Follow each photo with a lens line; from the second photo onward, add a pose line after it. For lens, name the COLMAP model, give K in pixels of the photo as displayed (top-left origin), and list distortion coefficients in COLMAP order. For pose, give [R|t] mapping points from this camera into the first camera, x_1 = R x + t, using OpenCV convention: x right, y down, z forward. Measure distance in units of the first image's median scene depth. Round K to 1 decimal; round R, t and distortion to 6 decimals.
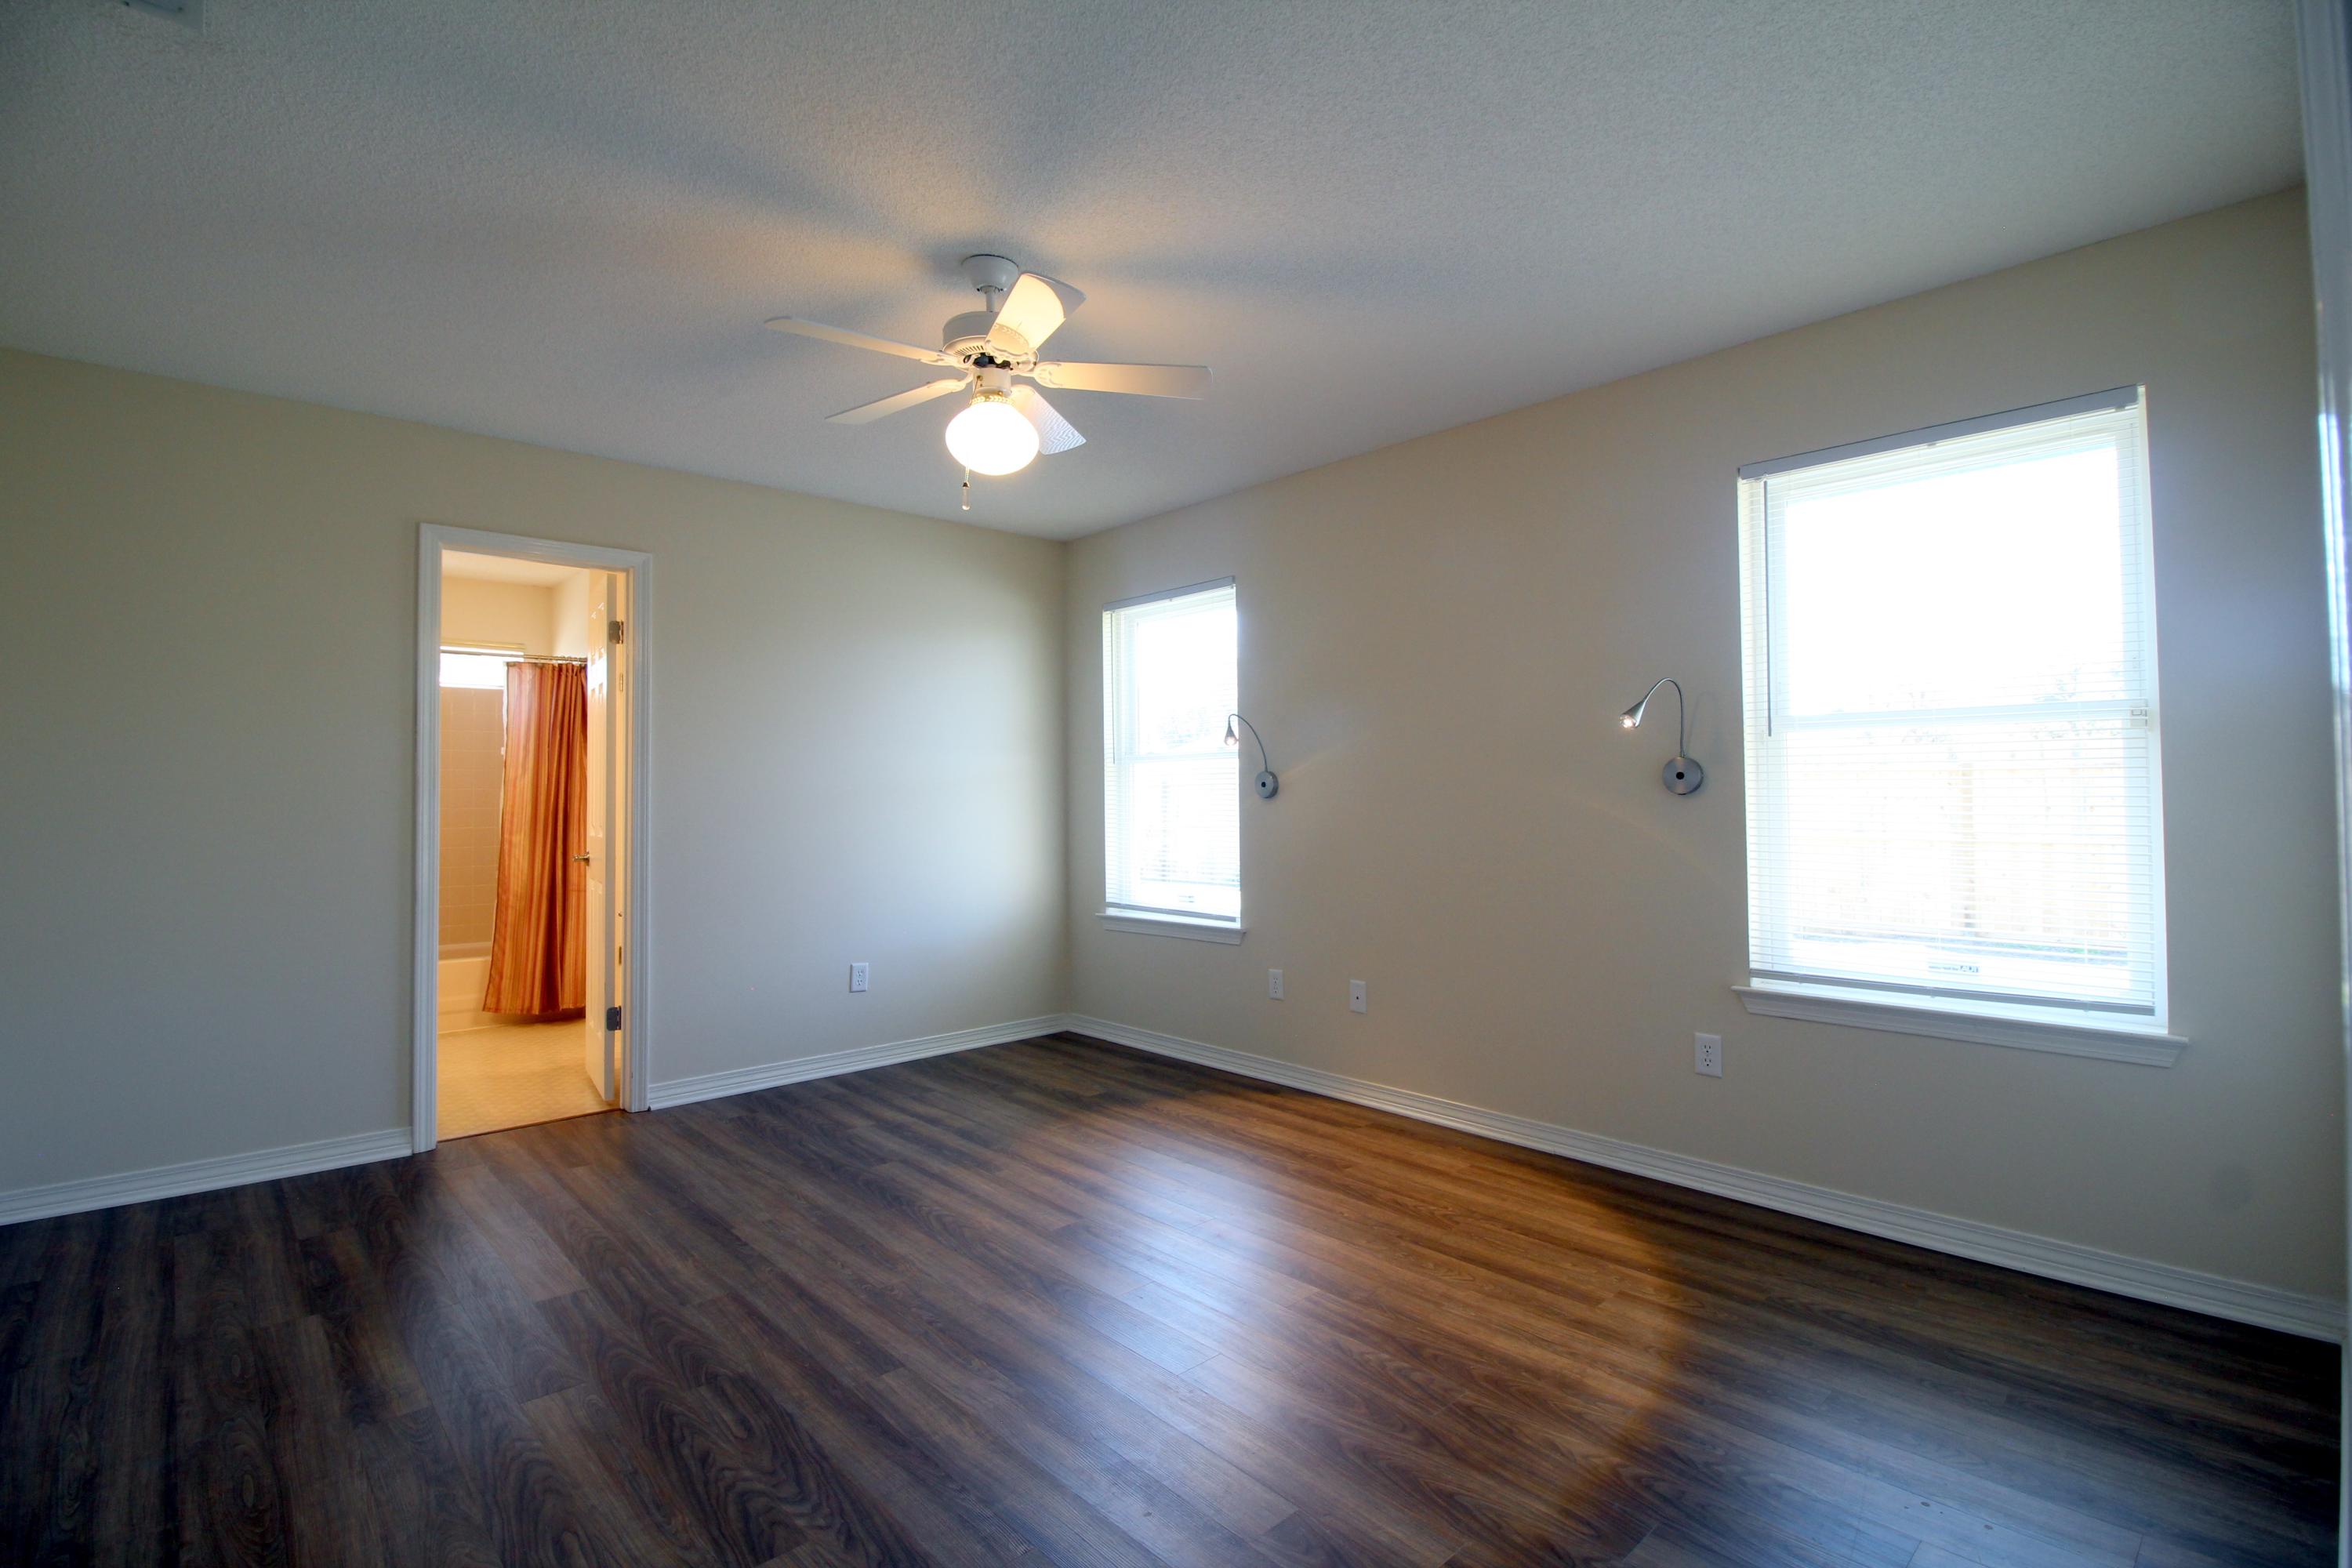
lens RADIAL K [[1086.3, 0, 1179.1], [0, 1086.3, 766.9], [0, 0, 1]] dist [0.002084, -0.015089]
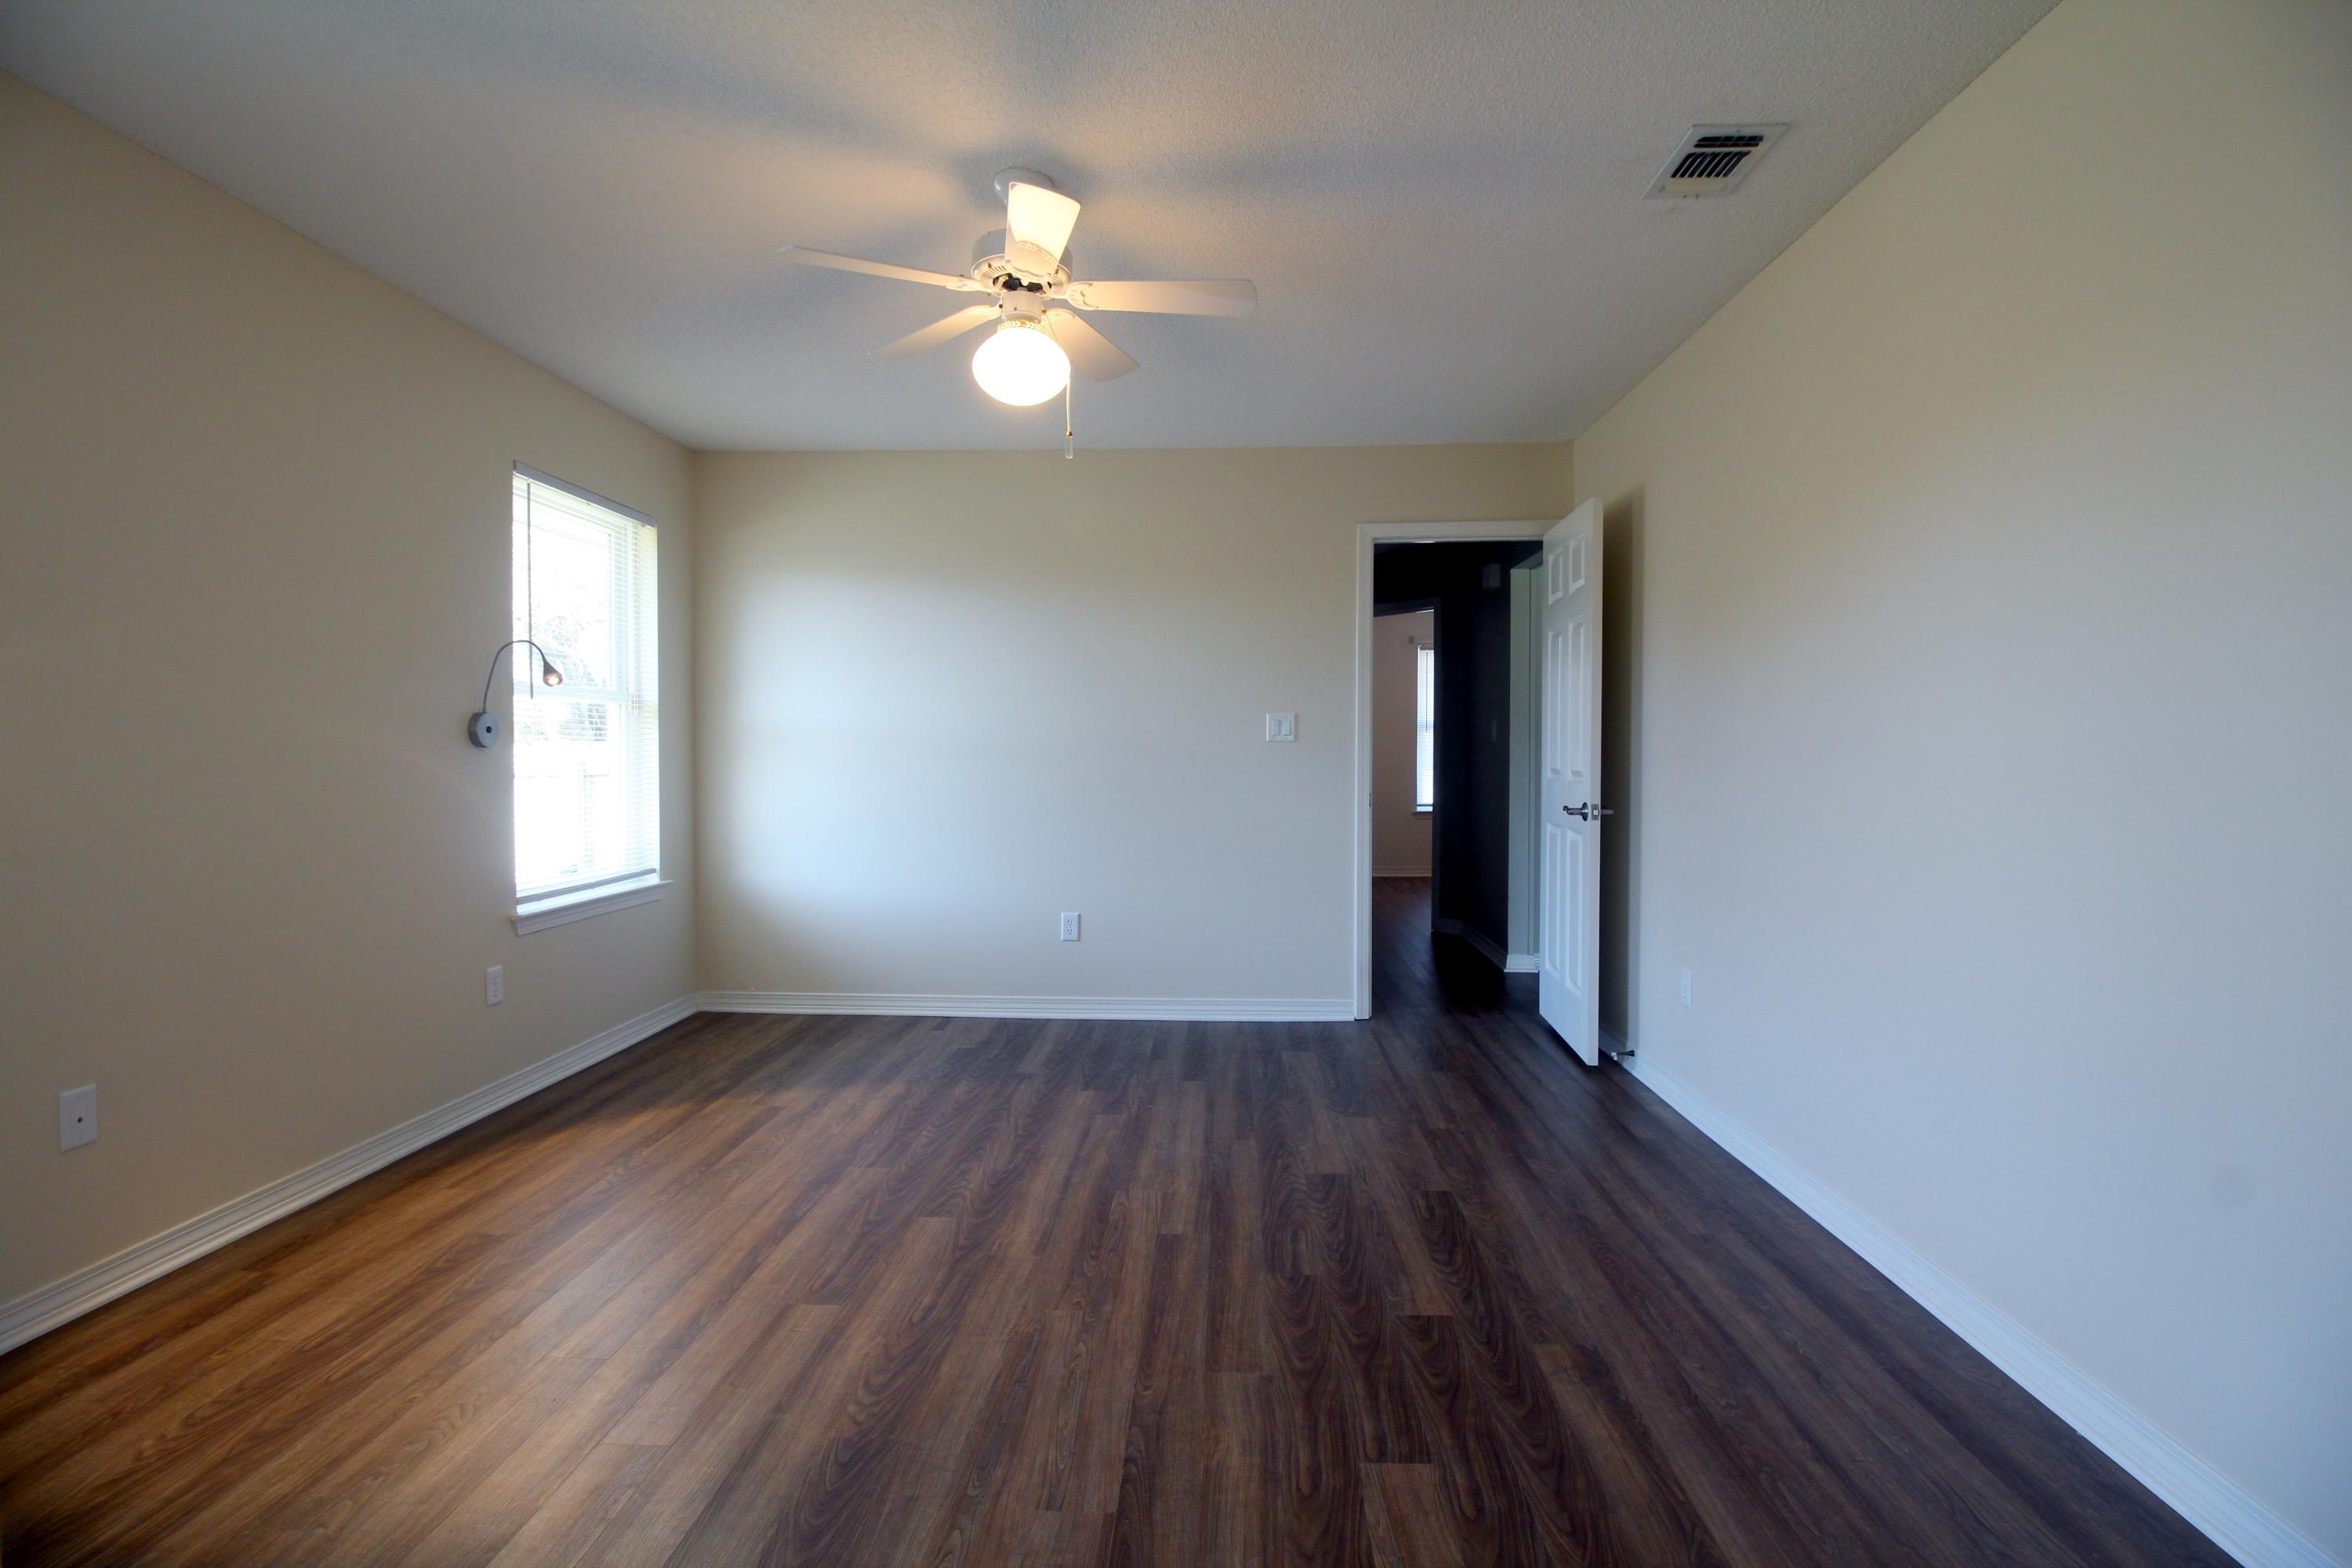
lens RADIAL K [[1086.3, 0, 1179.1], [0, 1086.3, 766.9], [0, 0, 1]] dist [0.002084, -0.015089]
pose [[-0.701488, -0.004734, 0.712665, -0.943709], [-0.014536, 0.999865, -0.007666, 0.052641], [-0.712533, -0.015737, -0.701462, 1.558051]]
